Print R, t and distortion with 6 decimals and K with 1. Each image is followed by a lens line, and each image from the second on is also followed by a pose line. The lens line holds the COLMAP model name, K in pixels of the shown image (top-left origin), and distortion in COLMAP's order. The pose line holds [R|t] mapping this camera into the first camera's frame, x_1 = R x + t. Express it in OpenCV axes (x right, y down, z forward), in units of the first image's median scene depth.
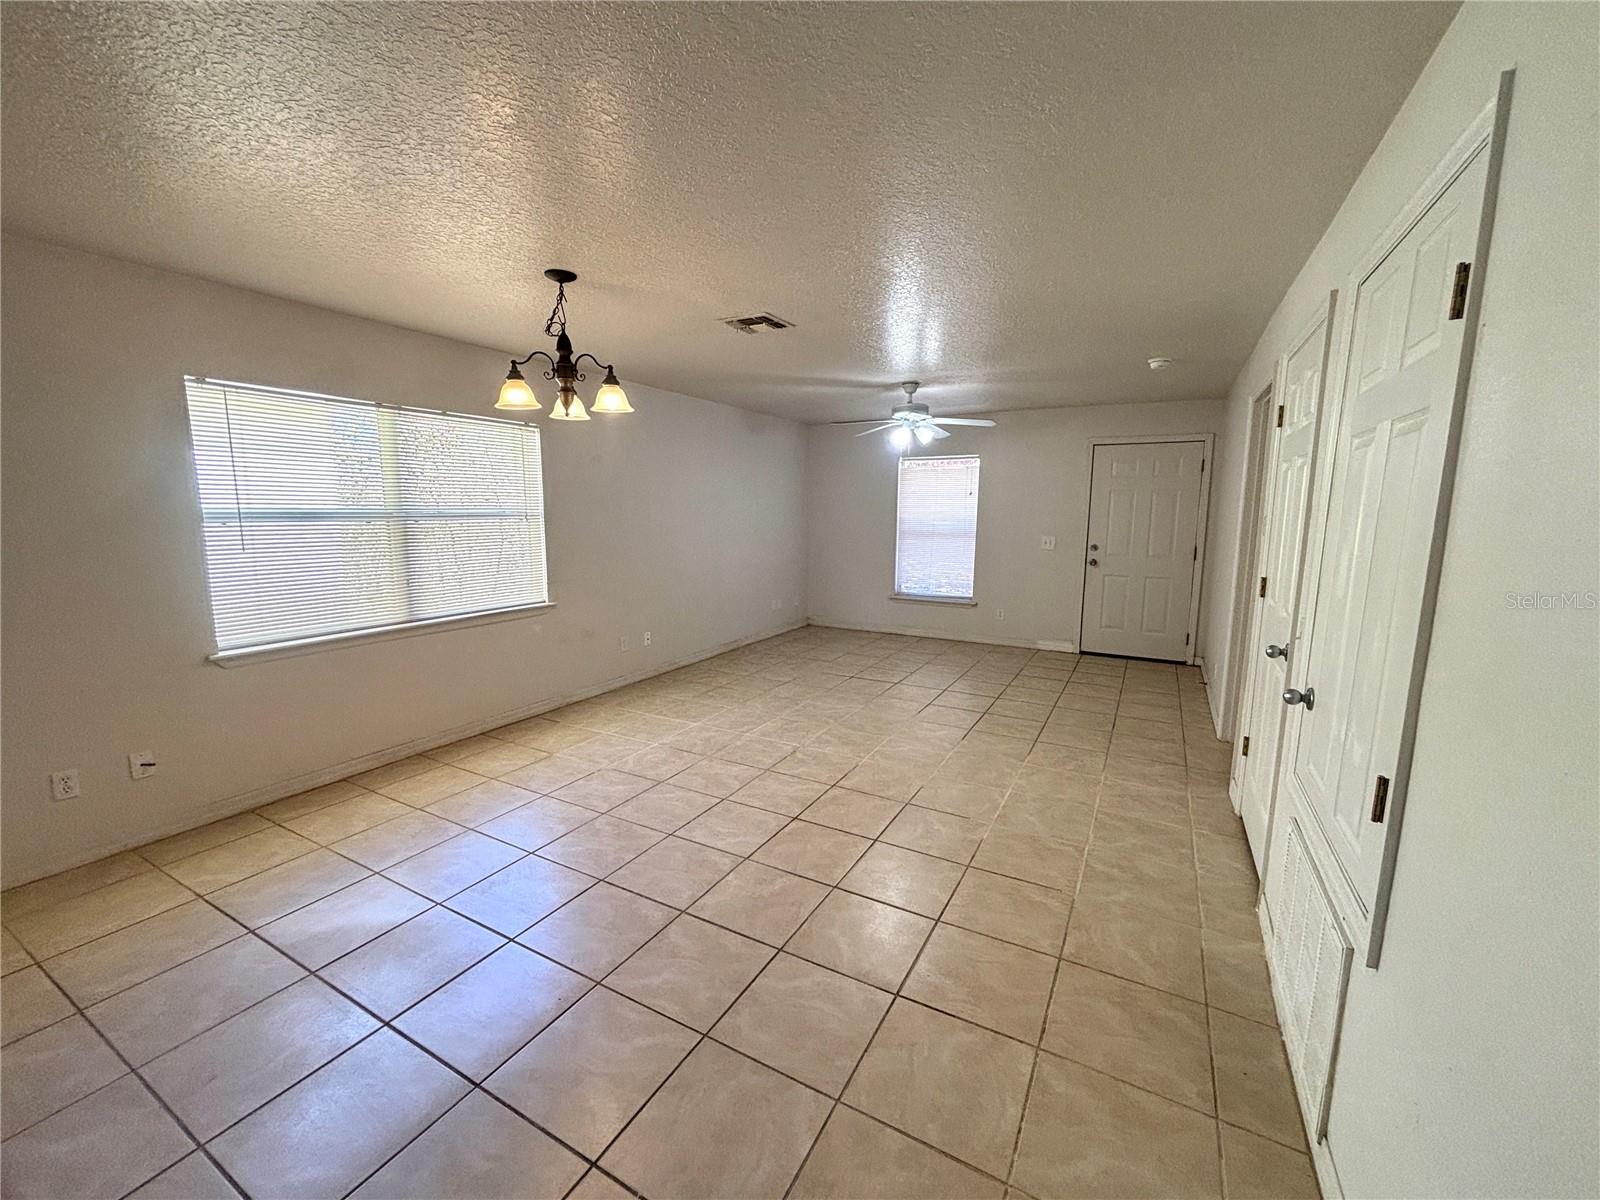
lens RADIAL K [[637.3, 0, 806.6], [0, 637.3, 605.8], [0, 0, 1]] dist [-0.001718, -0.000884]
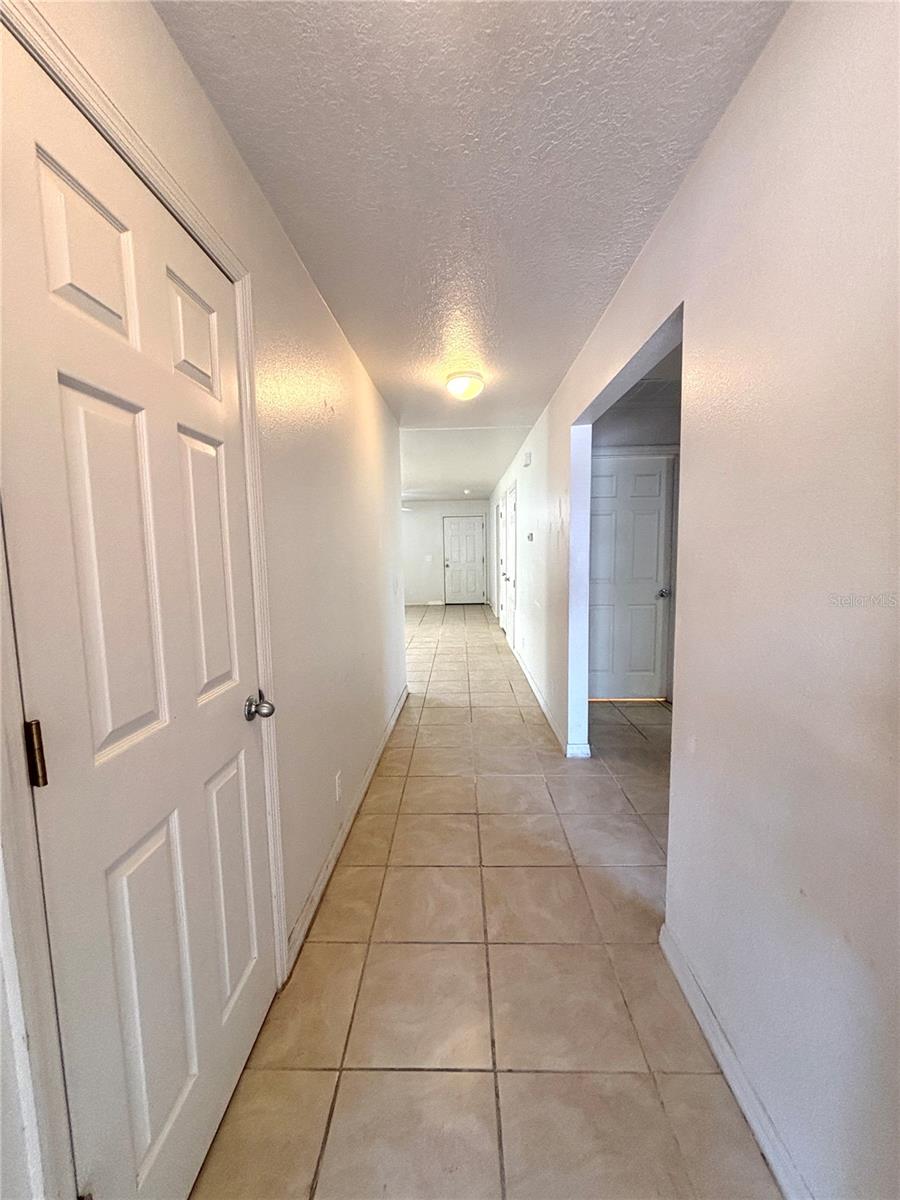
lens RADIAL K [[478.0, 0, 449.3], [0, 478.0, 600.3], [0, 0, 1]] dist [-0.001718, -0.000884]
pose [[0.888451, -0.056392, 0.455493, -0.565857], [0.079093, 0.996388, -0.030915, 0.178624], [-0.452105, 0.063493, 0.889702, -0.906077]]
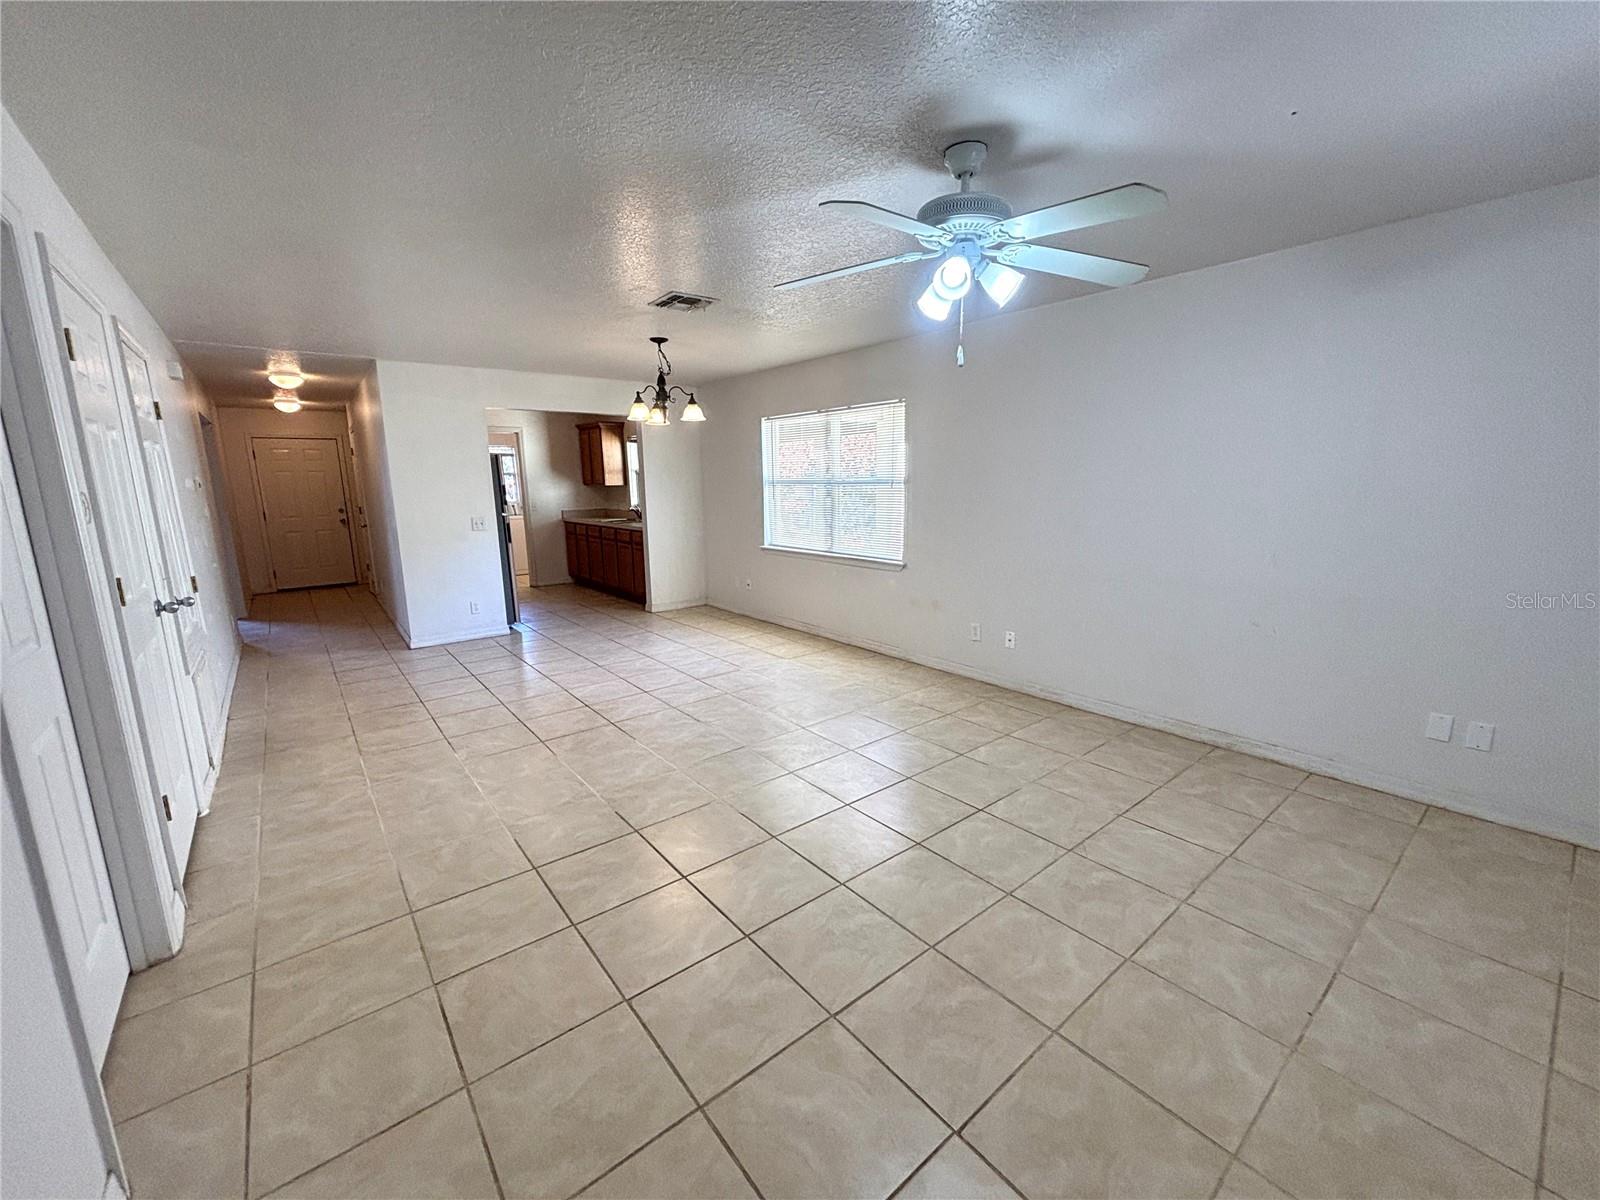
lens RADIAL K [[637.3, 0, 797.8], [0, 637.3, 610.1], [0, 0, 1]] dist [-0.001718, -0.000884]
pose [[-0.378491, 0.192785, -0.905306, 0.758204], [-0.130023, 0.957297, 0.258217, -0.208678], [0.916427, 0.215444, -0.337262, 1.368432]]
